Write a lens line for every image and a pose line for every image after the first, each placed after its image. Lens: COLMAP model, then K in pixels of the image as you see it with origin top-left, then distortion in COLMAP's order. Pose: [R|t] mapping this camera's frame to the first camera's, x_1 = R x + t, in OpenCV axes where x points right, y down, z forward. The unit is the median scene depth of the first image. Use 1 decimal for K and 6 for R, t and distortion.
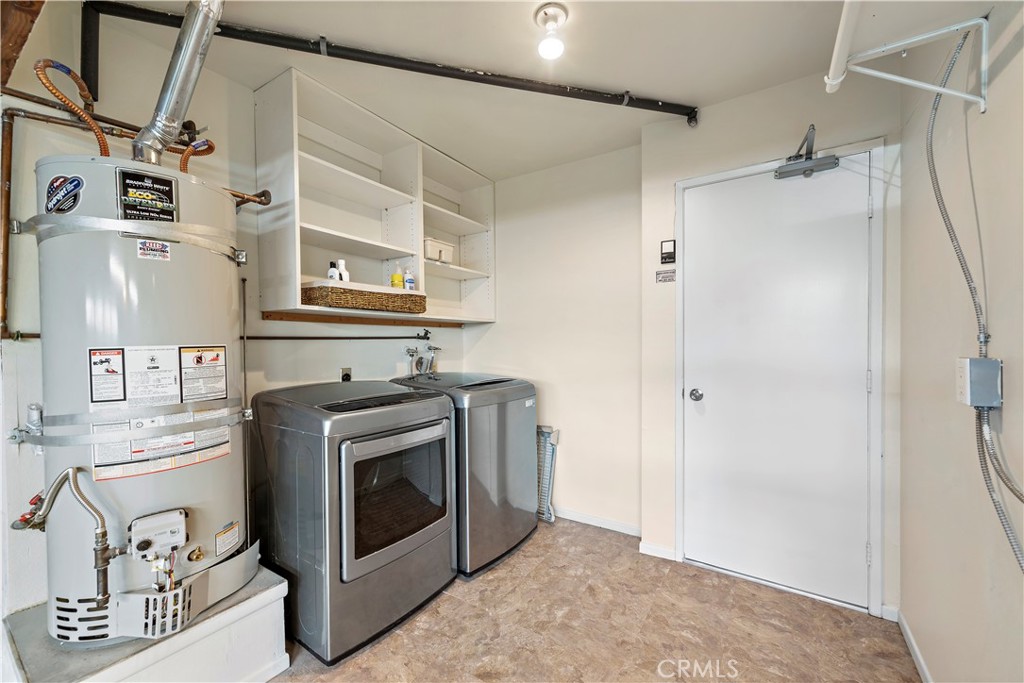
lens RADIAL K [[407.3, 0, 516.1], [0, 407.3, 343.4], [0, 0, 1]] dist [0.010646, -0.000665]
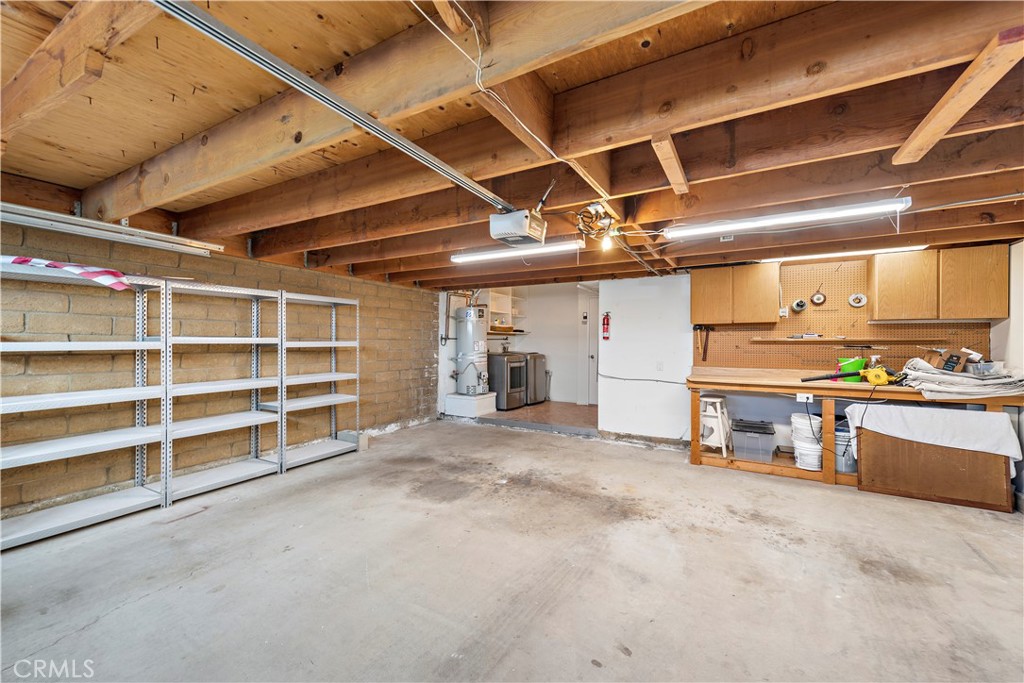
lens RADIAL K [[407.3, 0, 516.1], [0, 407.3, 343.4], [0, 0, 1]] dist [0.010646, -0.000665]
pose [[0.998310, 0.009655, 0.057312, -0.420709], [-0.009831, 0.999948, 0.002787, 0.008558], [-0.057282, -0.003346, 0.998352, -2.481419]]
